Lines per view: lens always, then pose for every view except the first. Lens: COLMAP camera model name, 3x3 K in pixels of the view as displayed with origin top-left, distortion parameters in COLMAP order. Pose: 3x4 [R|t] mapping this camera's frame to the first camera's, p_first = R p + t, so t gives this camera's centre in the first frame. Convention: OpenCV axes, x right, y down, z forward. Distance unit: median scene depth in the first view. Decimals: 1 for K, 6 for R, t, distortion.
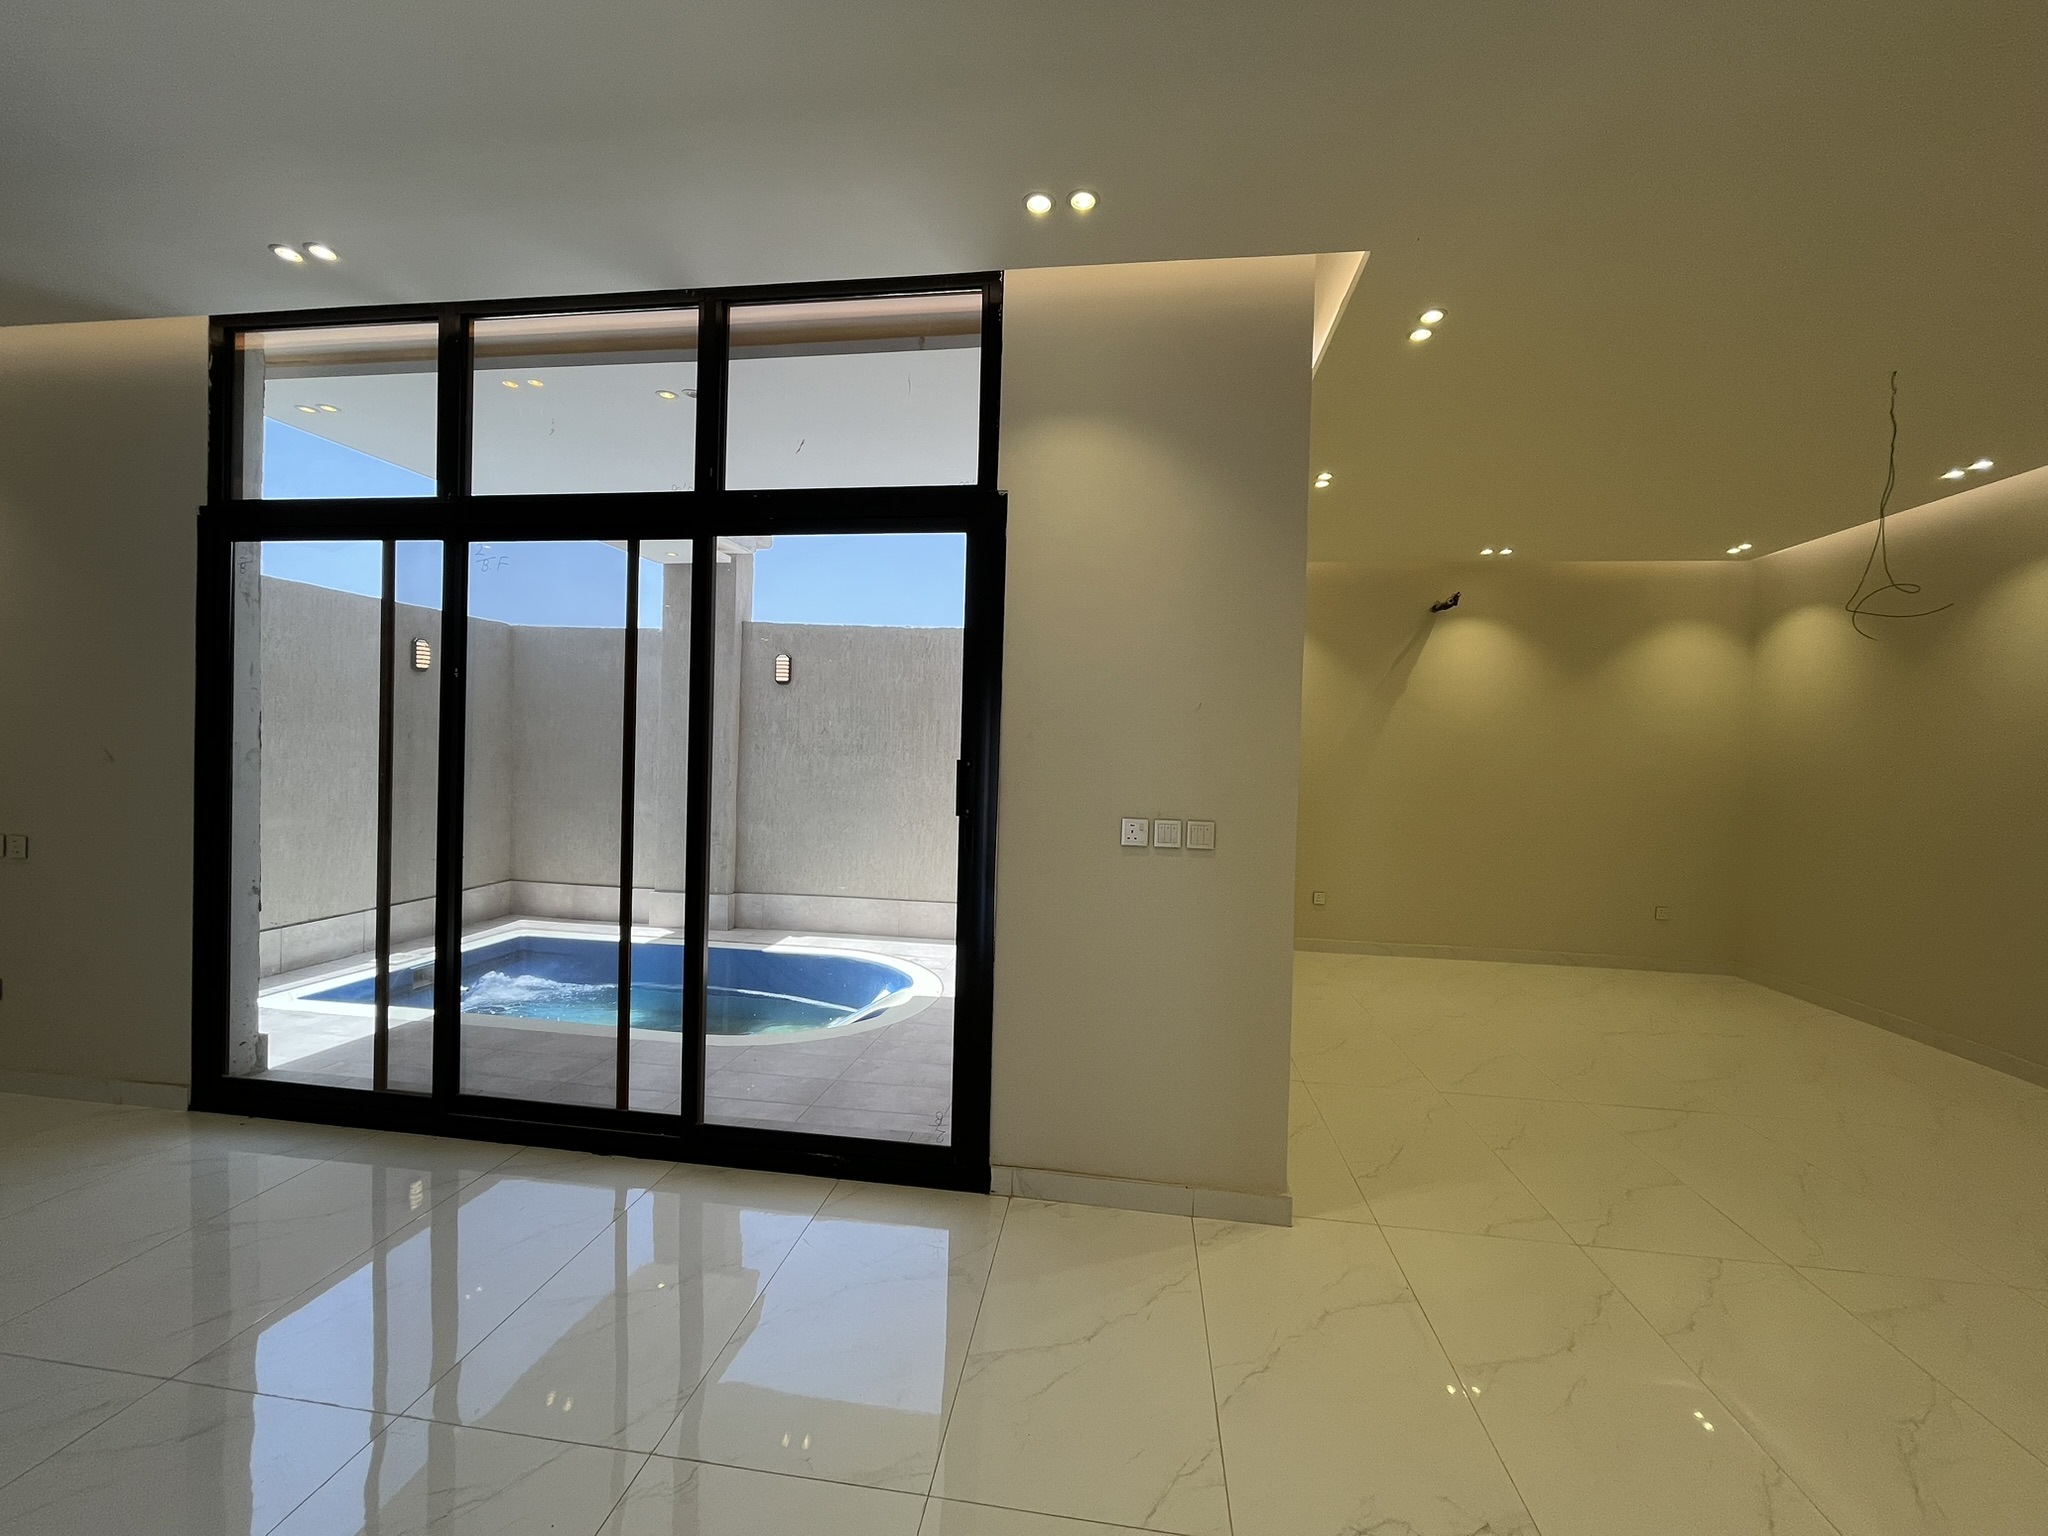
lens RADIAL K [[830.6, 0, 1015.5], [0, 830.6, 770.4], [0, 0, 1]] dist [-0.004620, -0.000069]
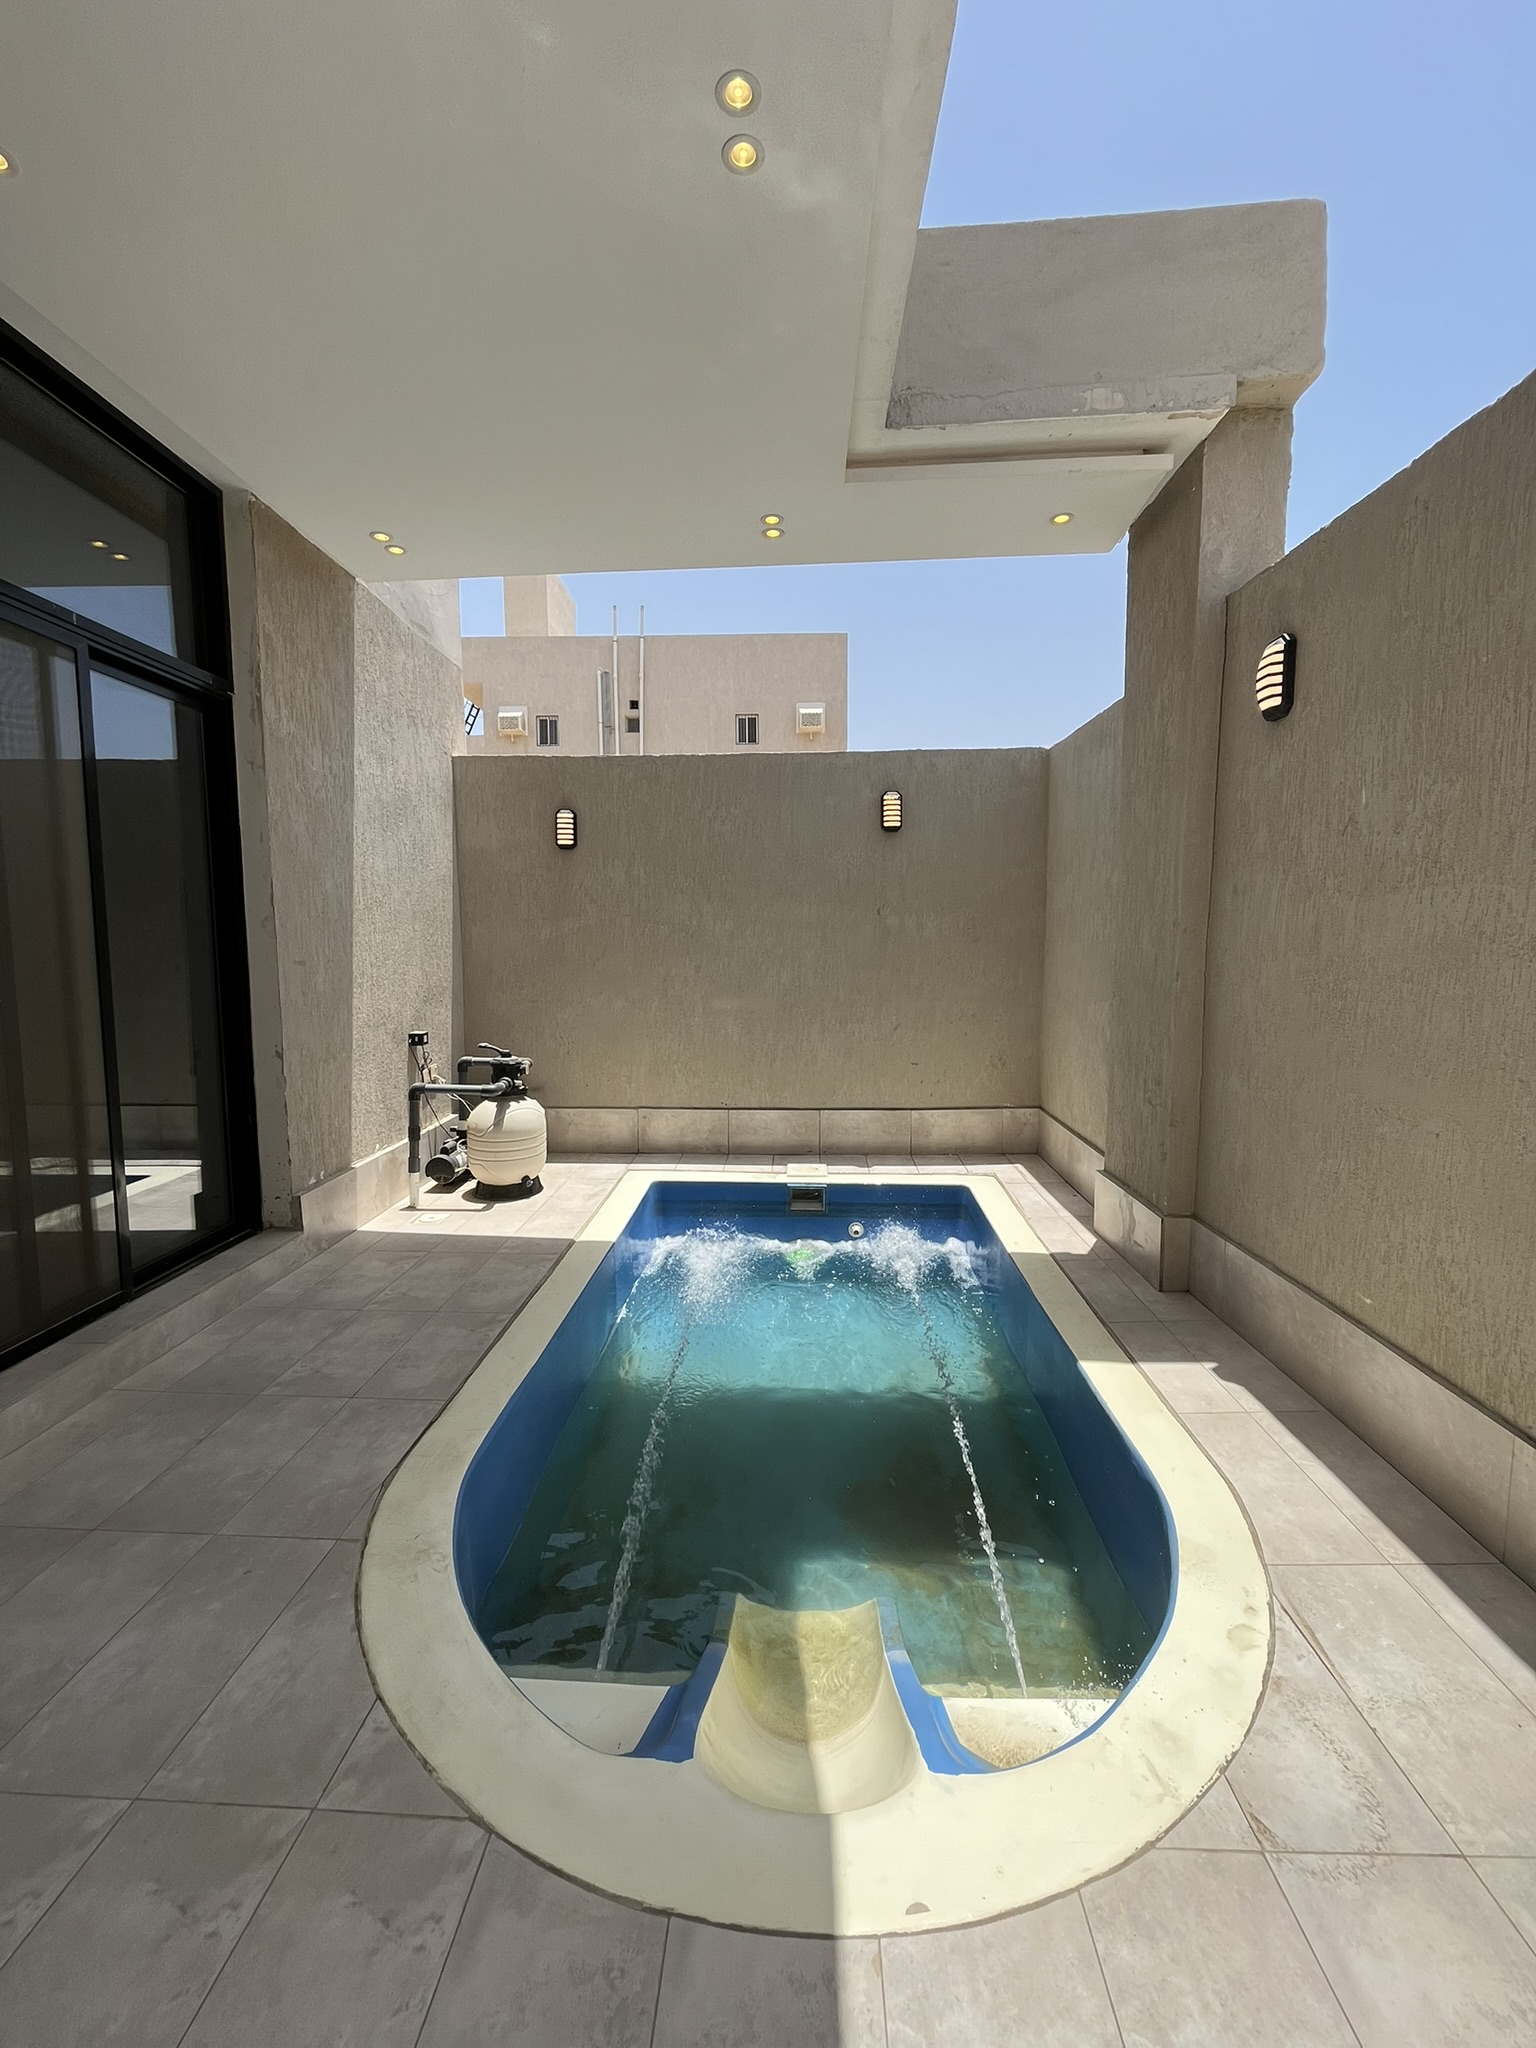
lens RADIAL K [[830.6, 0, 768.6], [0, 830.6, 1014.9], [0, 0, 1]] dist [-0.004620, -0.000069]
pose [[0.117109, 0.059107, -0.991359, 0.104765], [-0.013566, 0.998229, 0.057914, 0.017349], [0.993026, 0.006666, 0.117704, 0.922701]]
